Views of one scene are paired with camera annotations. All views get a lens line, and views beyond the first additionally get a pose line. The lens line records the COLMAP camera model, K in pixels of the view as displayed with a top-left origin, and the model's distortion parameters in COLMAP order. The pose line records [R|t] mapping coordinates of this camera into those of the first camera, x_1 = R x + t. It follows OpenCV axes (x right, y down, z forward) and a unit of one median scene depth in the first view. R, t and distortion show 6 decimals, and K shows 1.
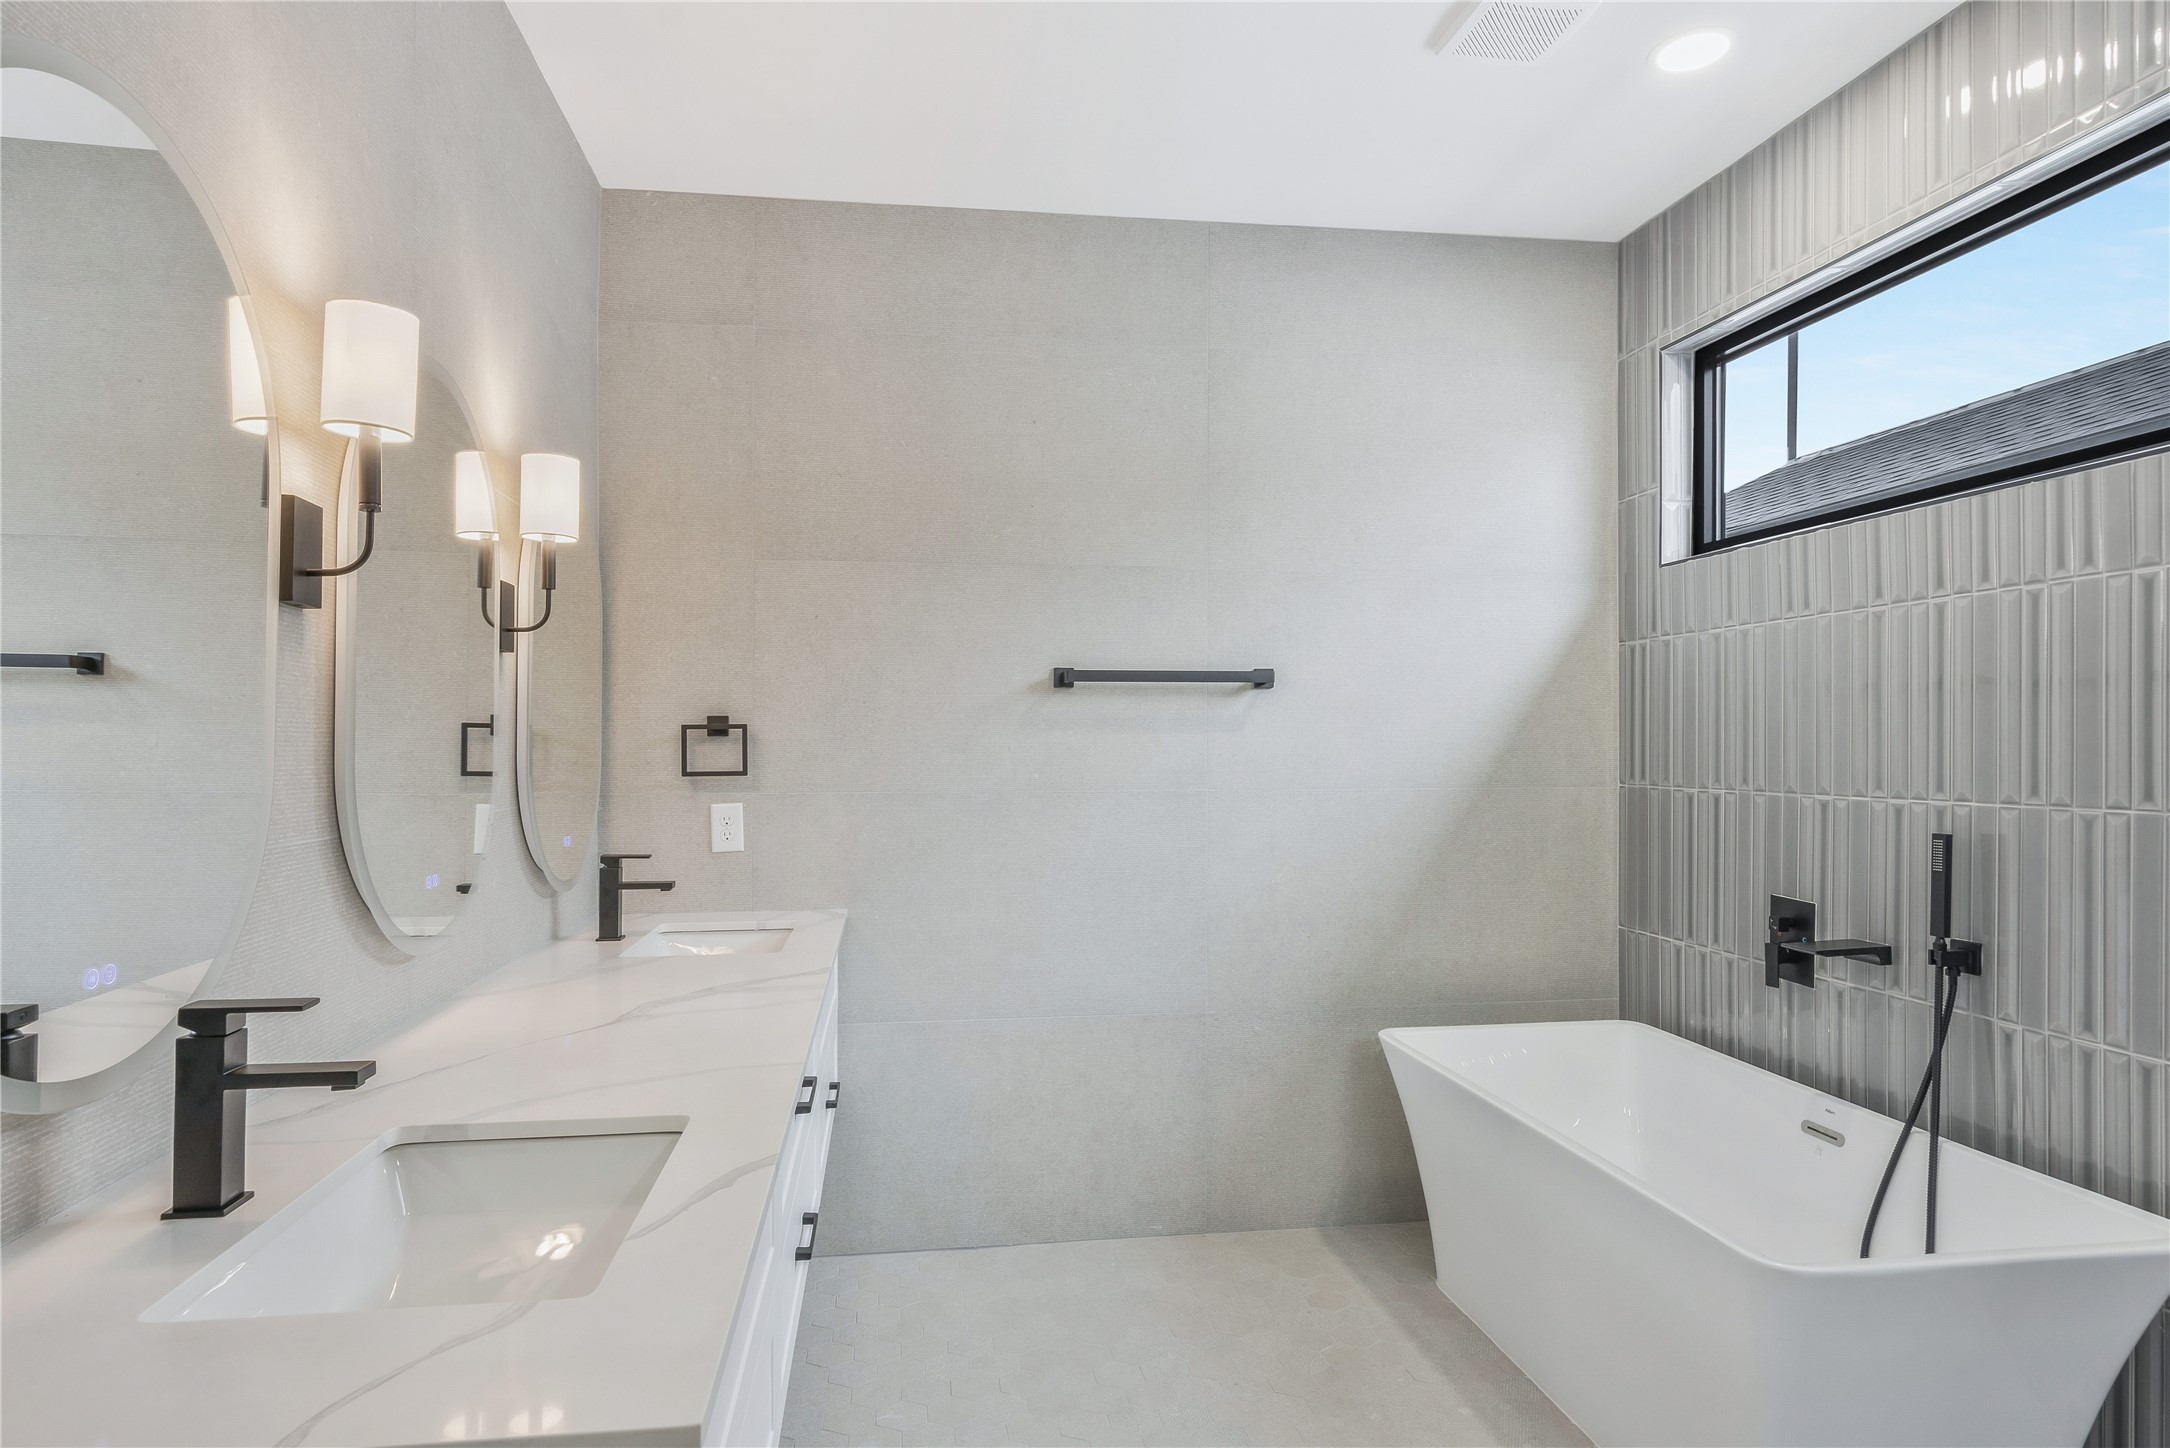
lens RADIAL K [[1220.6, 0, 1085.0], [0, 1220.6, 724.0], [0, 0, 1]] dist [0.000396, -0.001229]
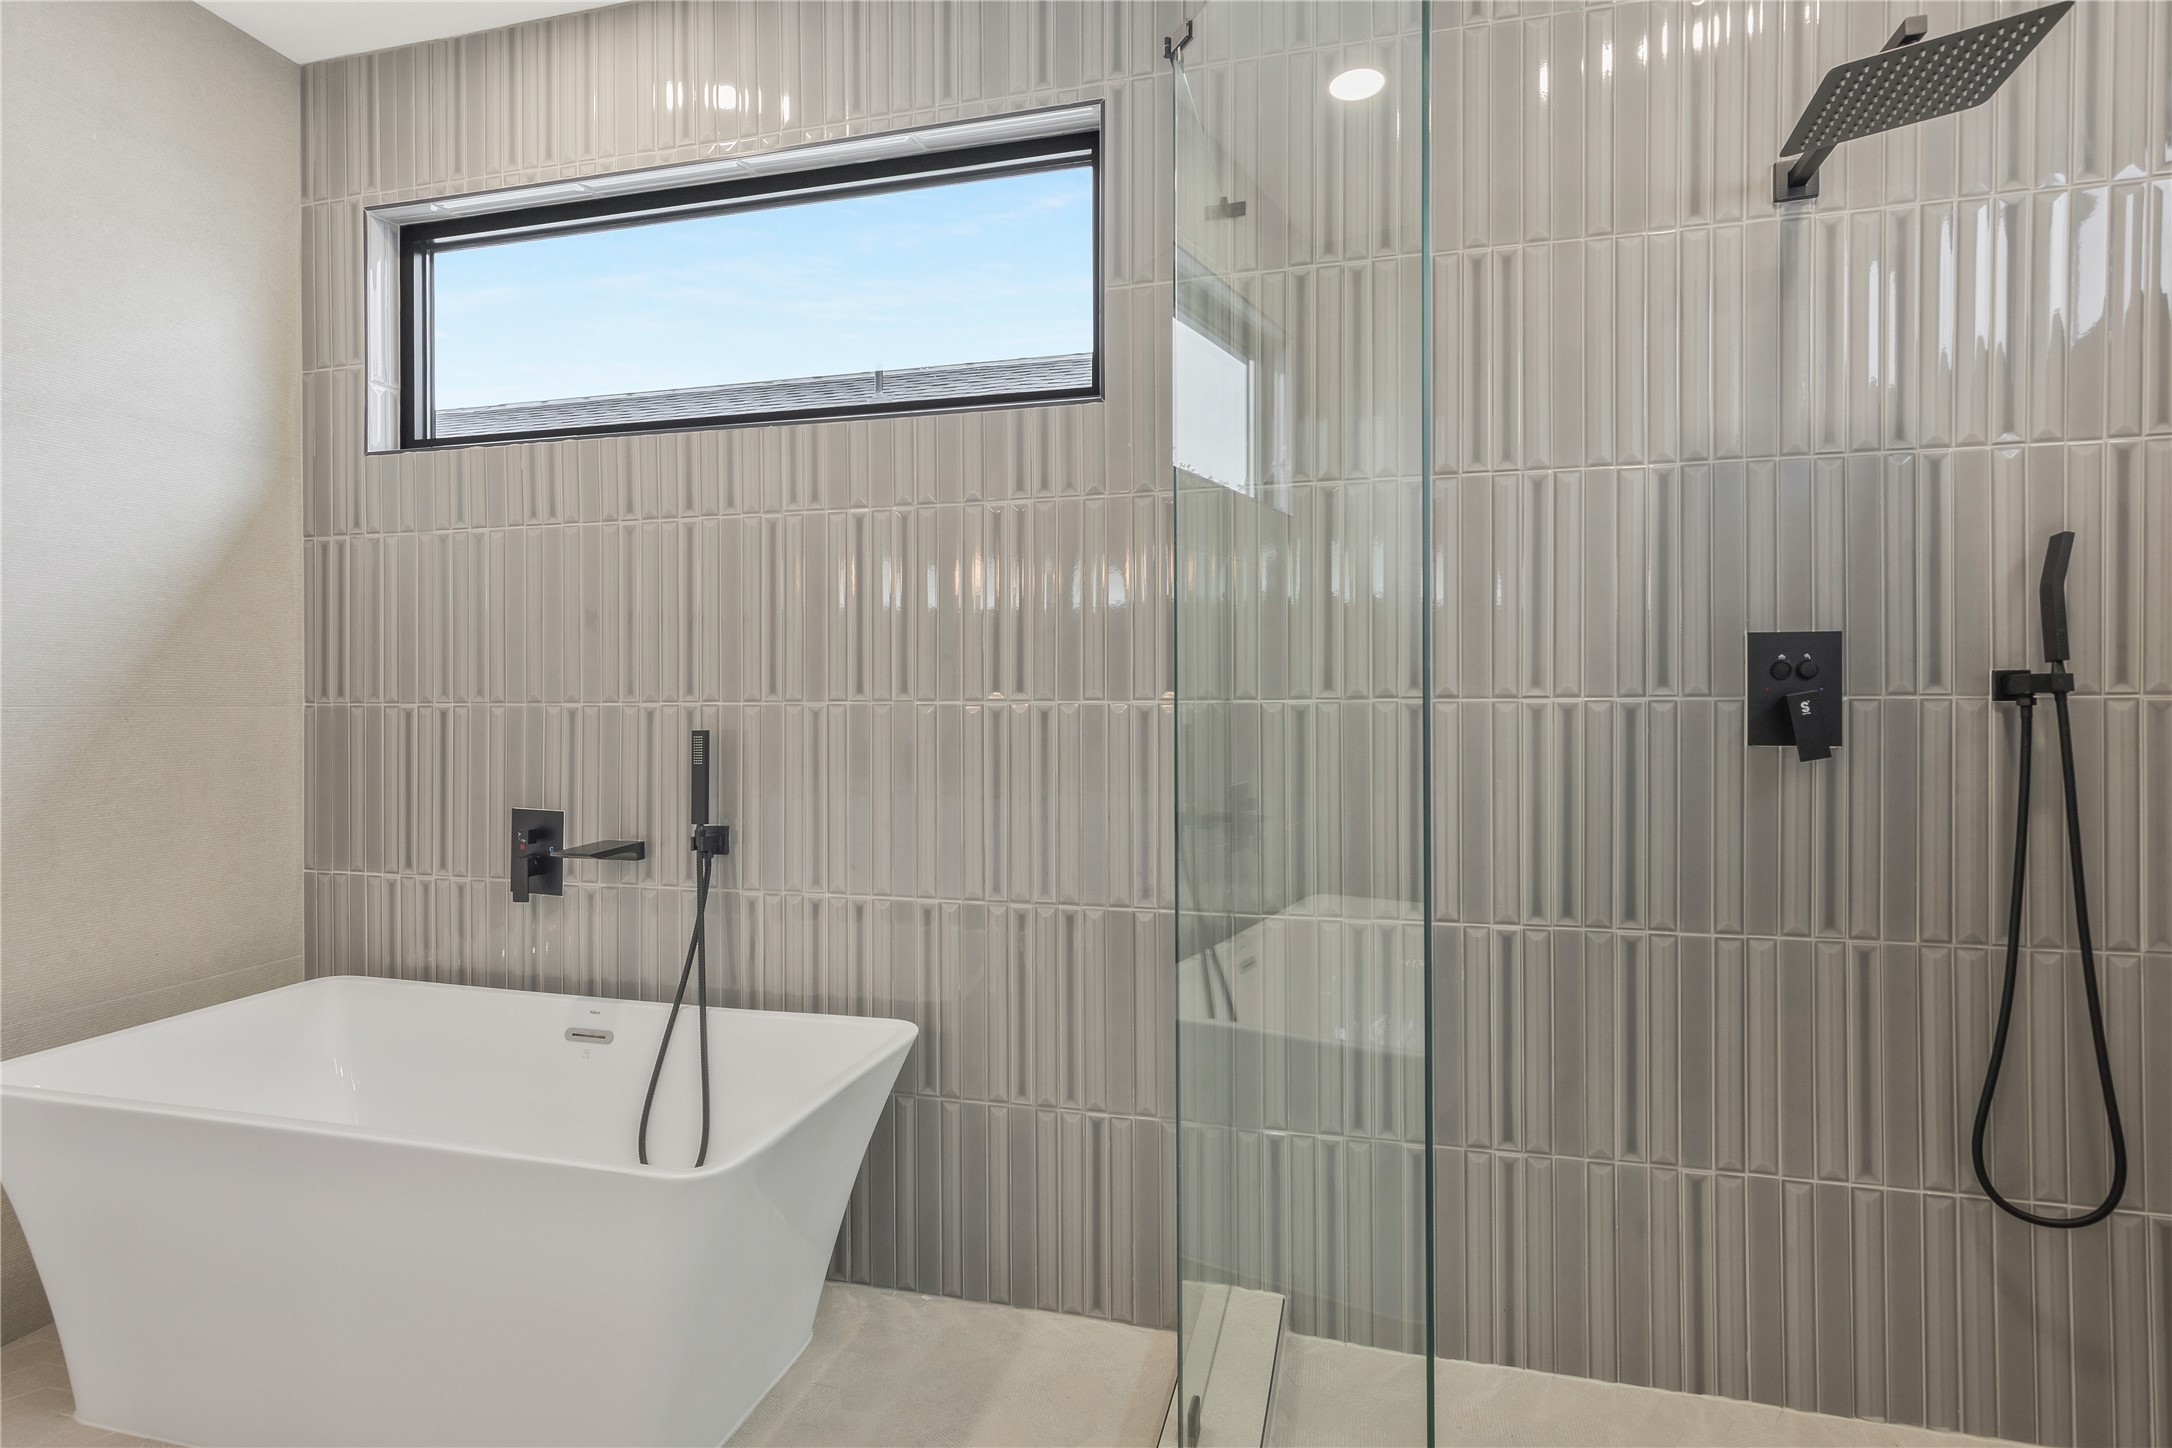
lens RADIAL K [[1071.1, 0, 1089.1], [0, 1071.1, 685.0], [0, 0, 1]] dist [-0.004516, 0.002439]
pose [[0.395793, -0.003964, 0.918331, -0.035172], [-0.008540, 0.999932, 0.007997, 0.029384], [-0.918300, -0.011008, 0.395732, 0.231573]]
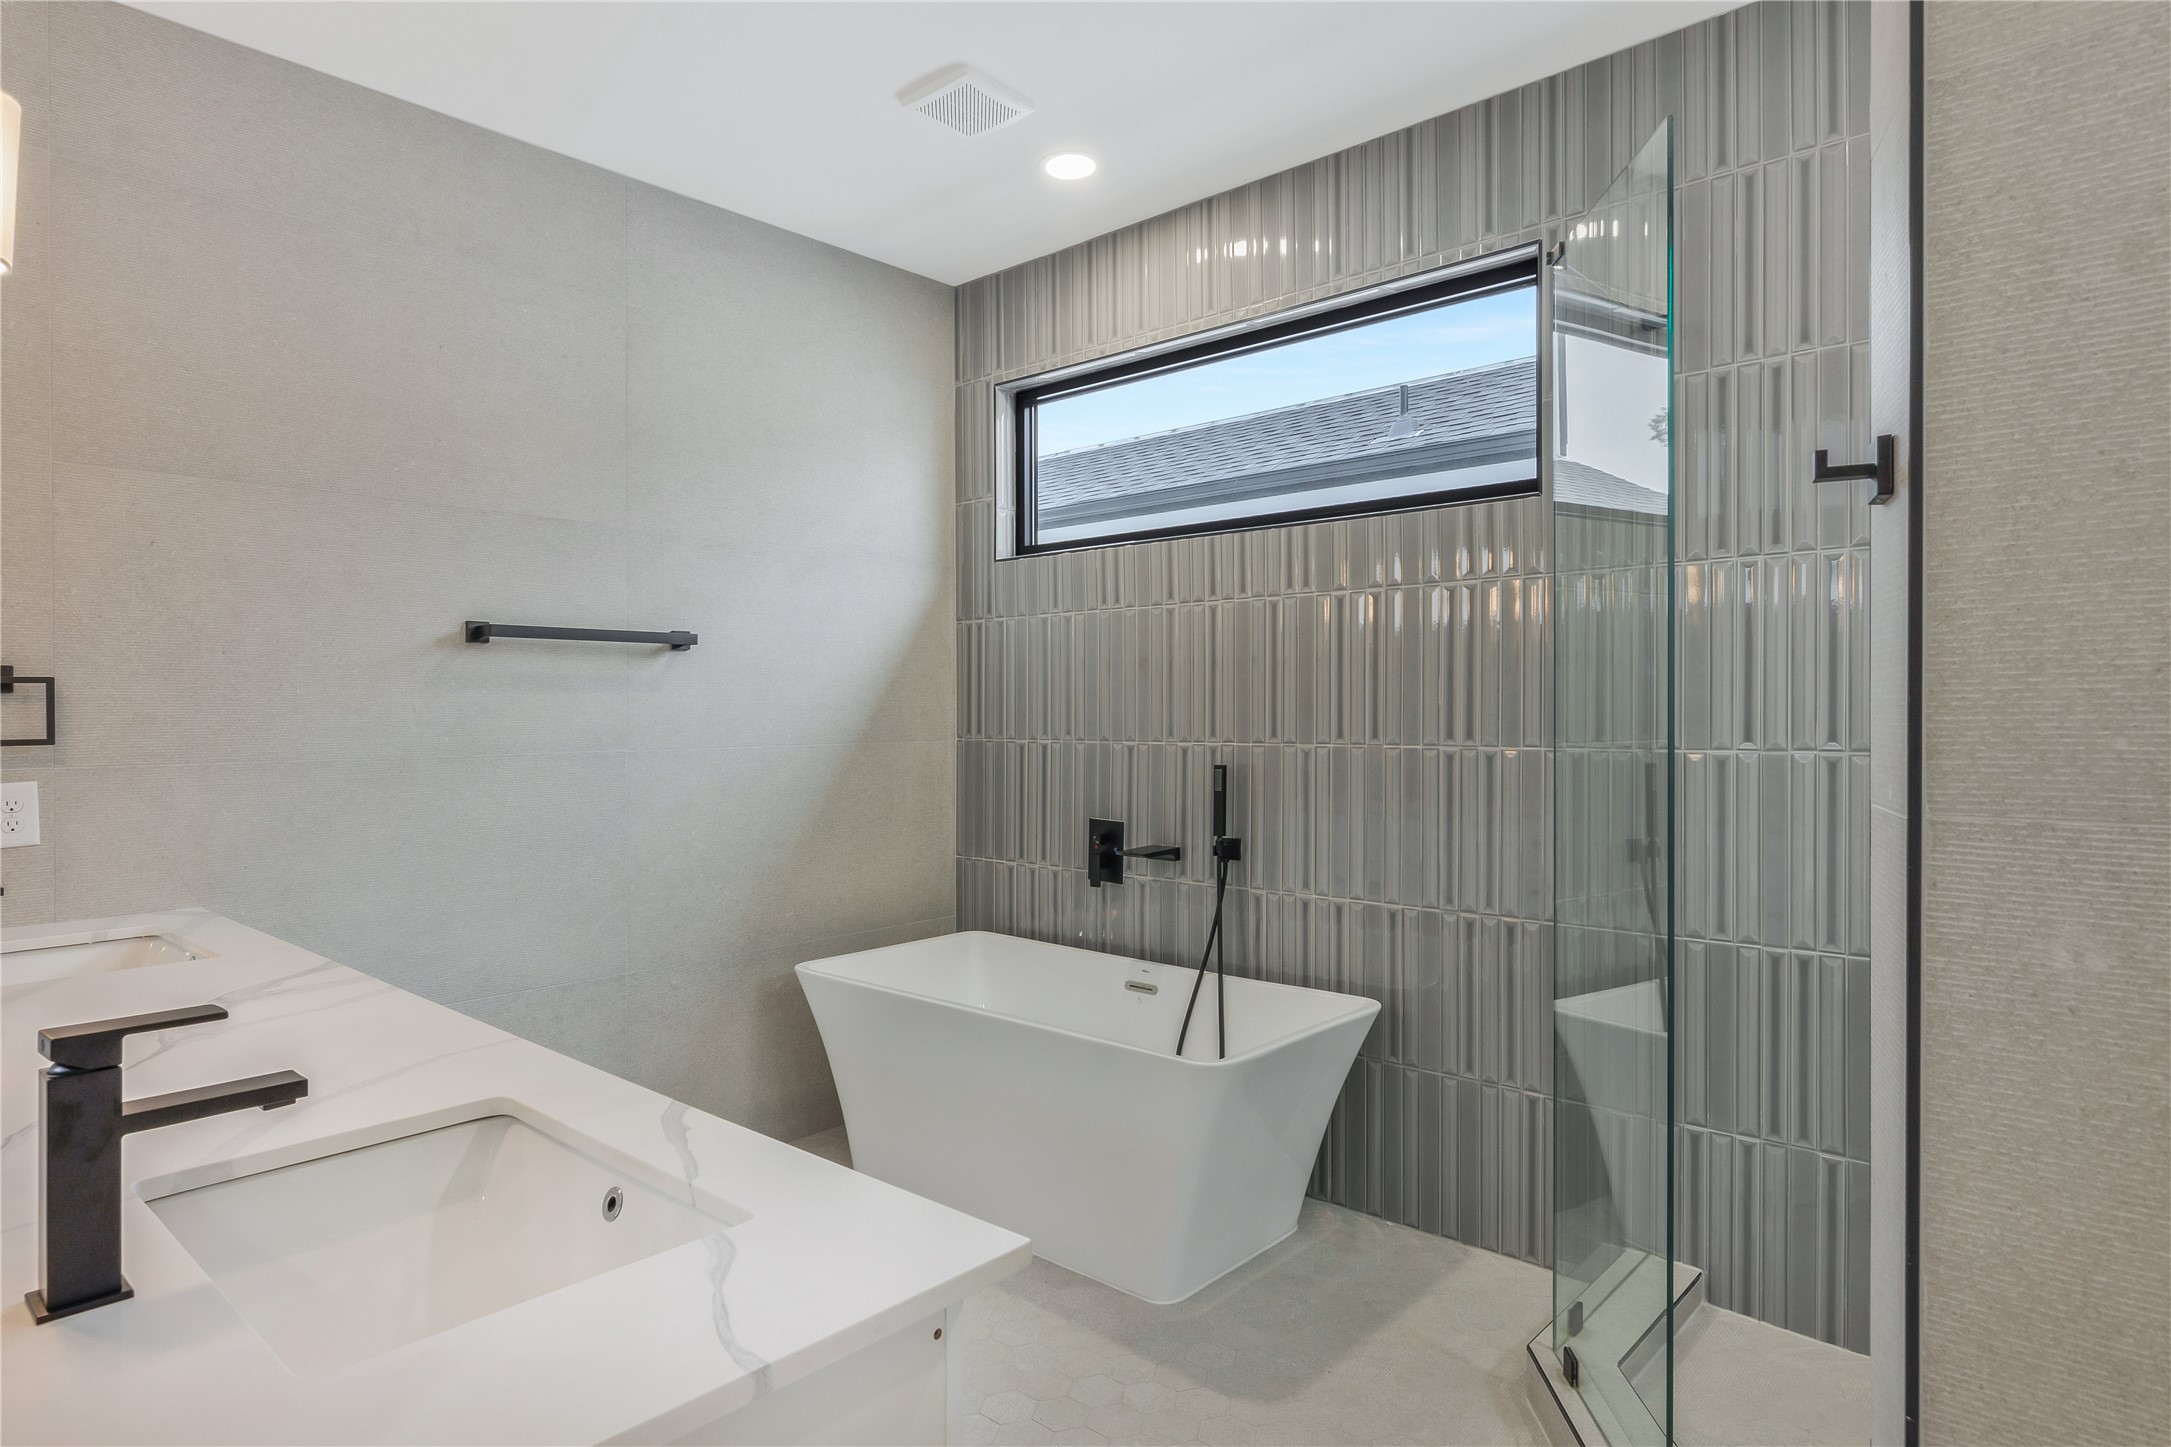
lens RADIAL K [[1198.3, 0, 1083.0], [0, 1198.3, 709.0], [0, 0, 1]] dist [0.000463, 0.001589]
pose [[0.764901, -0.001436, 0.644146, -0.264584], [-0.007445, 0.999911, 0.011070, 0.007015], [-0.644105, -0.013263, 0.764822, 0.013689]]
